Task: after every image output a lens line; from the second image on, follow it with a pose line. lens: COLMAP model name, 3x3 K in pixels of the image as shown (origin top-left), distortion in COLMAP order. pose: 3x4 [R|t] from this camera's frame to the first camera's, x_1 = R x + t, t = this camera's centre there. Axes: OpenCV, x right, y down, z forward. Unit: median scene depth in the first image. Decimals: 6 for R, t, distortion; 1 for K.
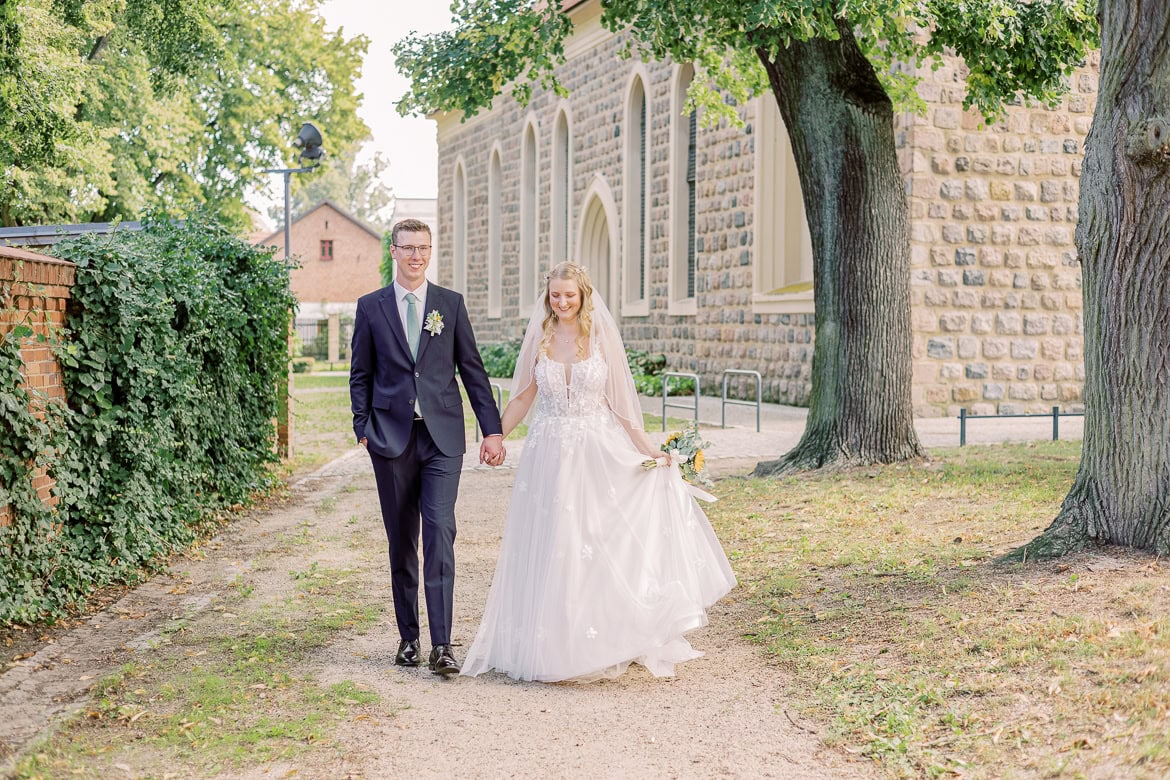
lens RADIAL K [[1586.8, 0, 580.7], [0, 1586.8, 405.4], [0, 0, 1]] dist [-0.003616, -0.000659]
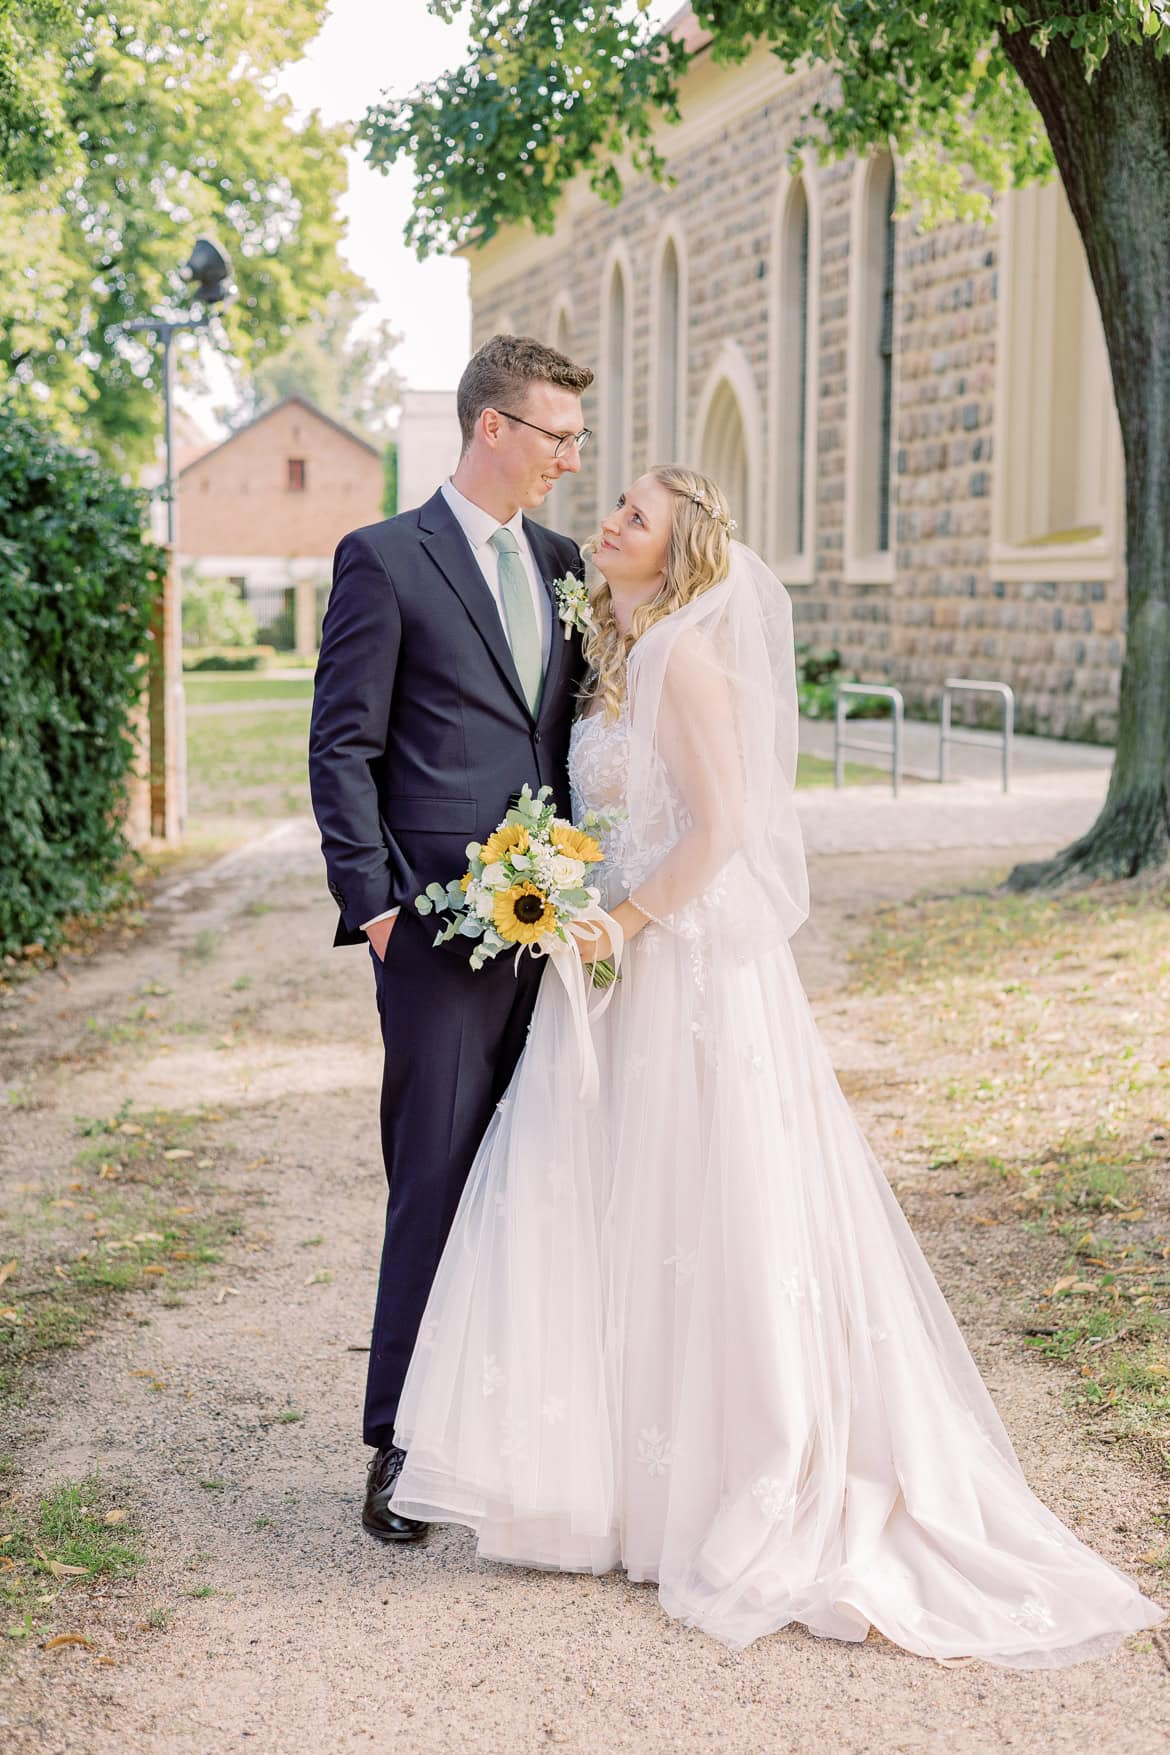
lens RADIAL K [[2440.1, 0, 585.0], [0, 2440.1, 877.5], [0, 0, 1]] dist [-0.000048, 0.050902]
pose [[0.998801, 0.006903, -0.048467, 0.006933], [-0.003717, 0.997843, 0.065534, -0.013117], [0.048815, -0.065275, 0.996673, 0.172357]]
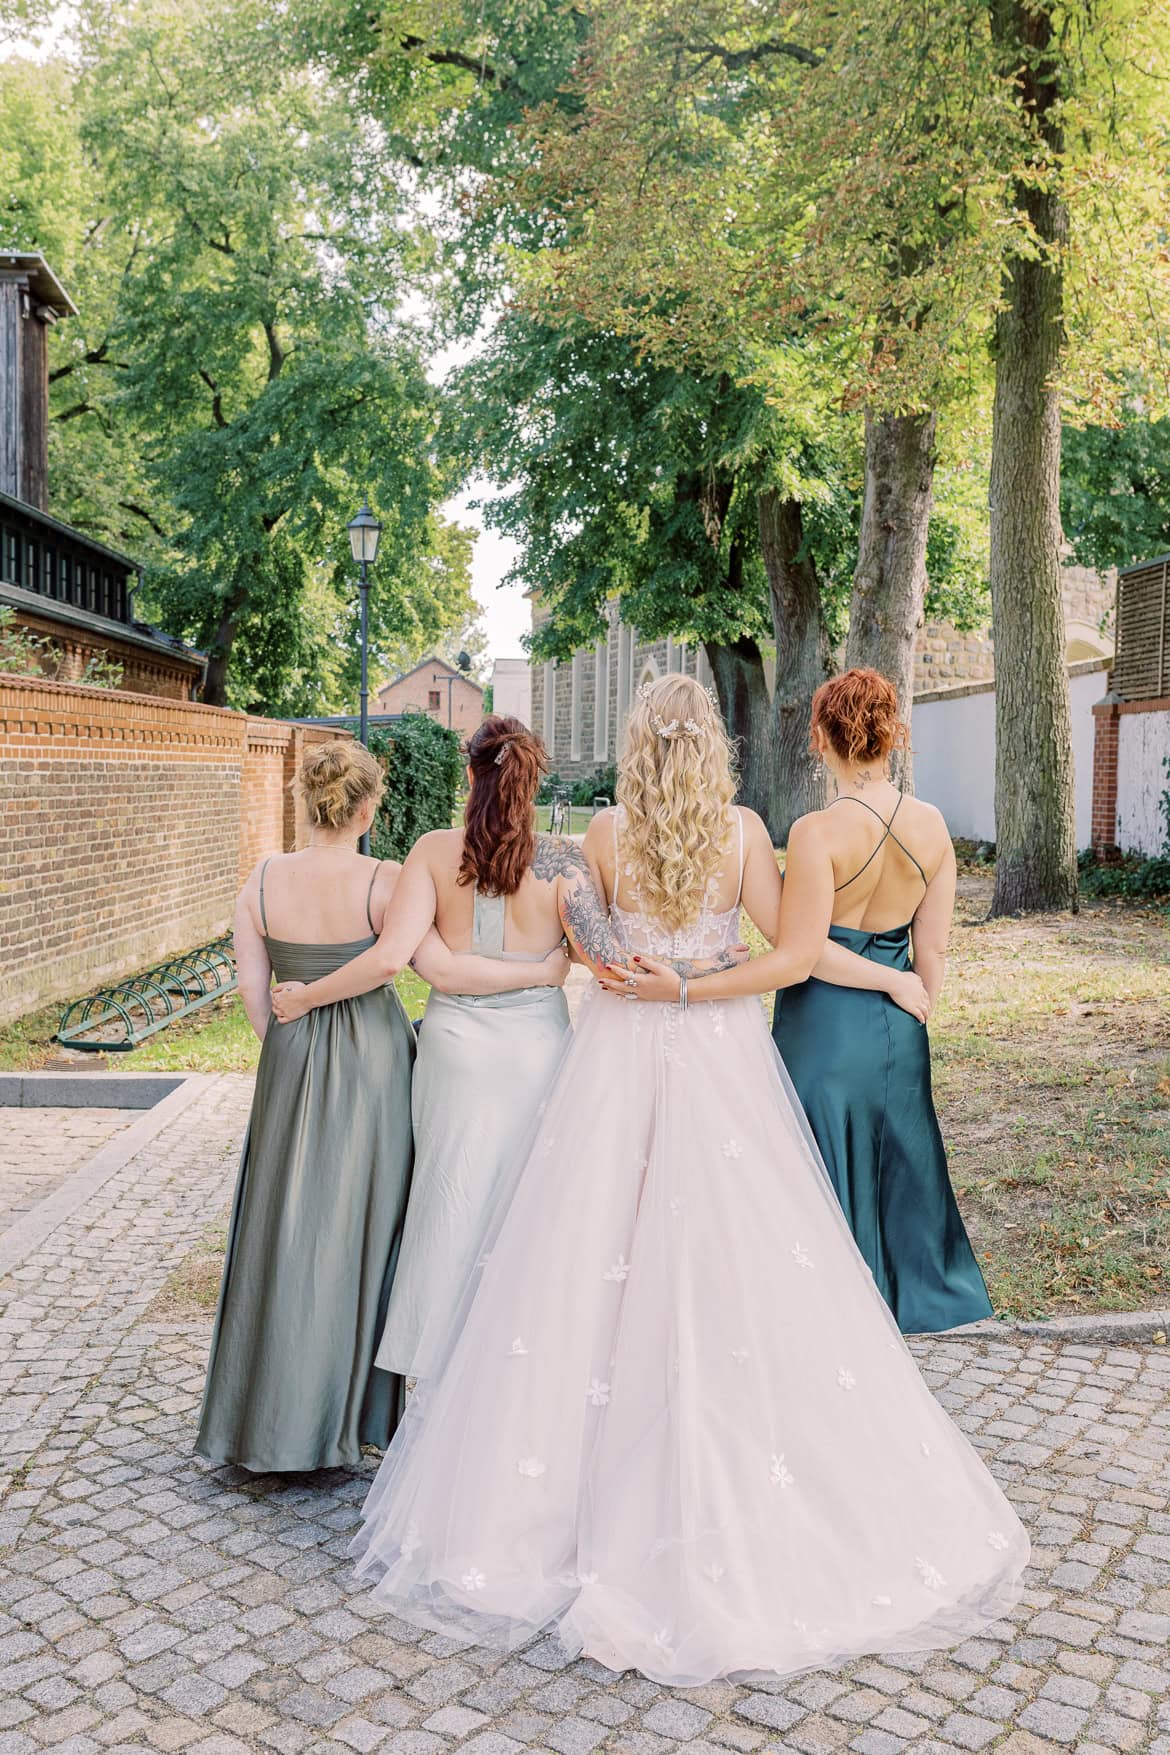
lens RADIAL K [[1696.8, 0, 585.0], [0, 1696.8, 877.5], [0, 0, 1]] dist [0.006177, 0.012772]
pose [[0.998421, 0.013478, -0.054531, 0.091021], [-0.012691, 0.999811, 0.014740, 0.058272], [0.054720, -0.014025, 0.998403, -1.142731]]
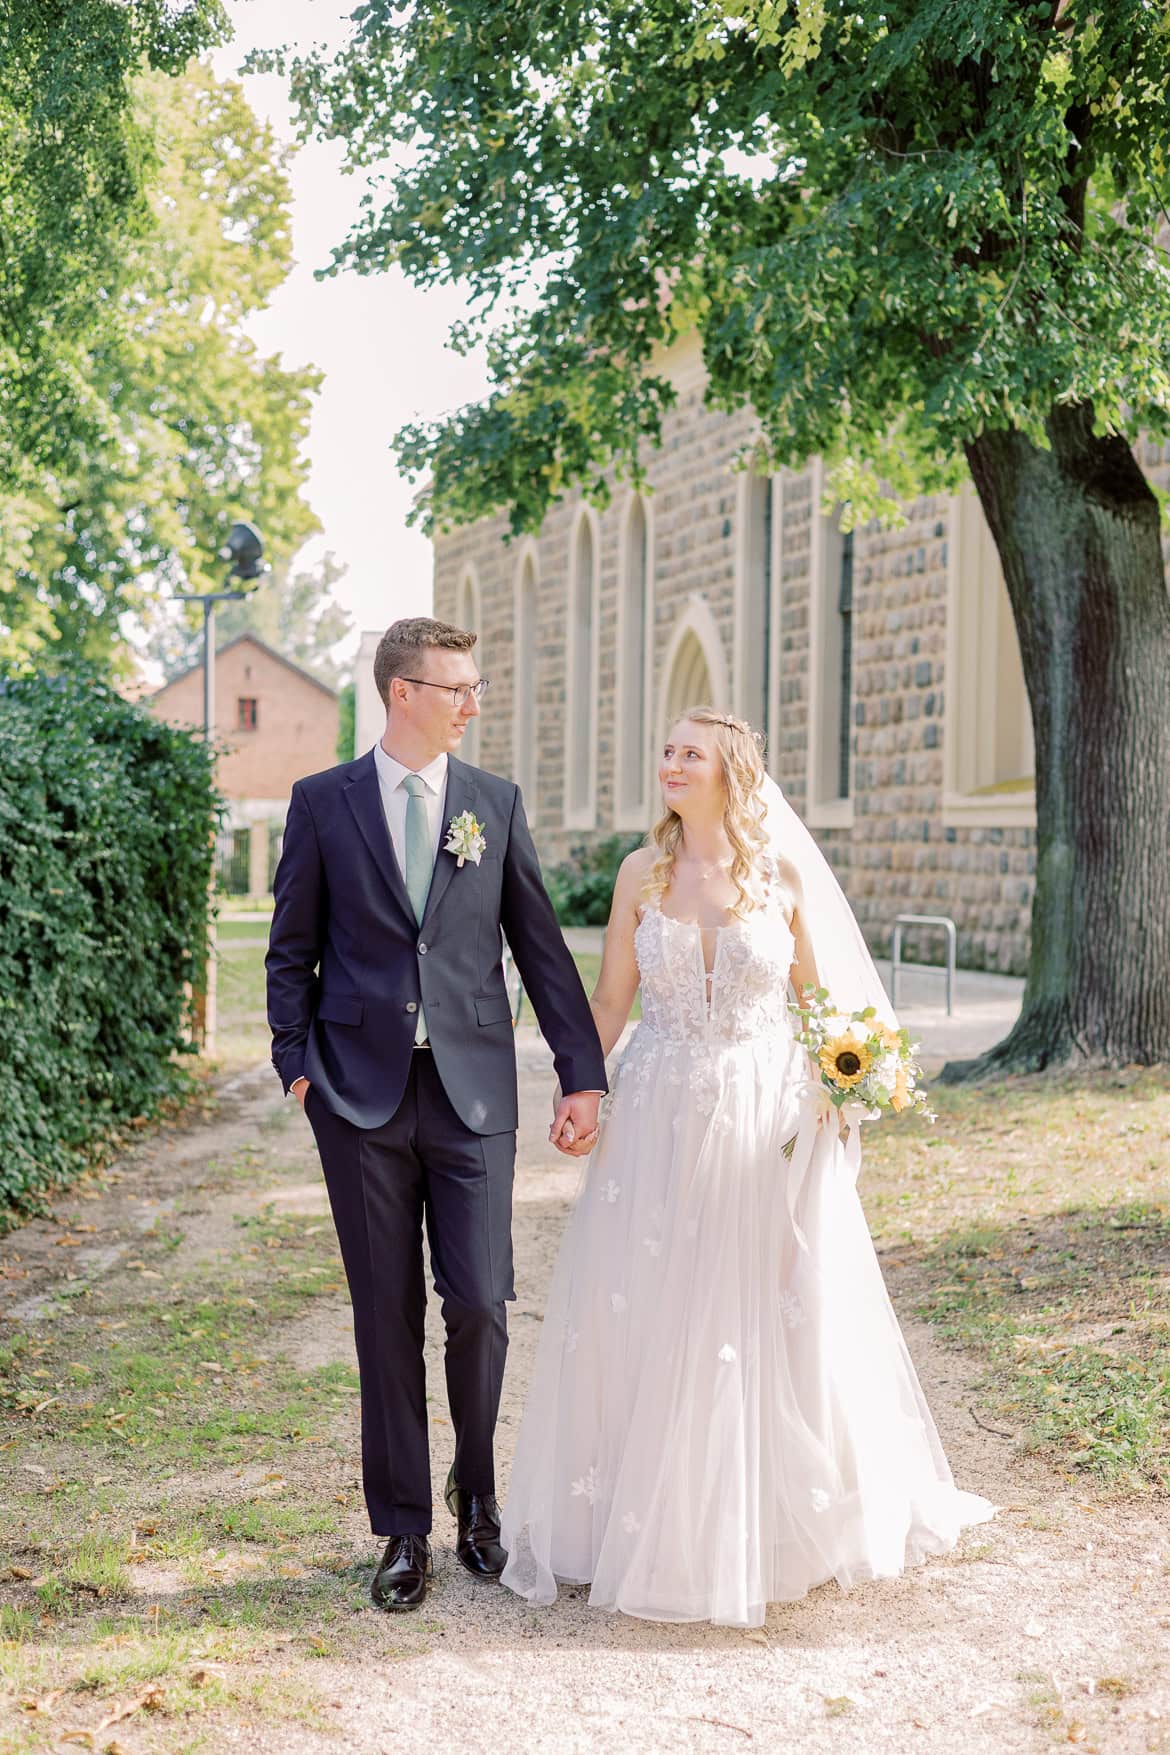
lens RADIAL K [[2649.9, 0, 591.8], [0, 2649.9, 946.7], [0, 0, 1]] dist [-0.026033, 0.082300]
pose [[0.999635, 0.008671, -0.025580, -0.003908], [-0.008919, 0.999914, -0.009606, 0.000957], [0.025495, 0.009830, 0.999627, -0.070897]]
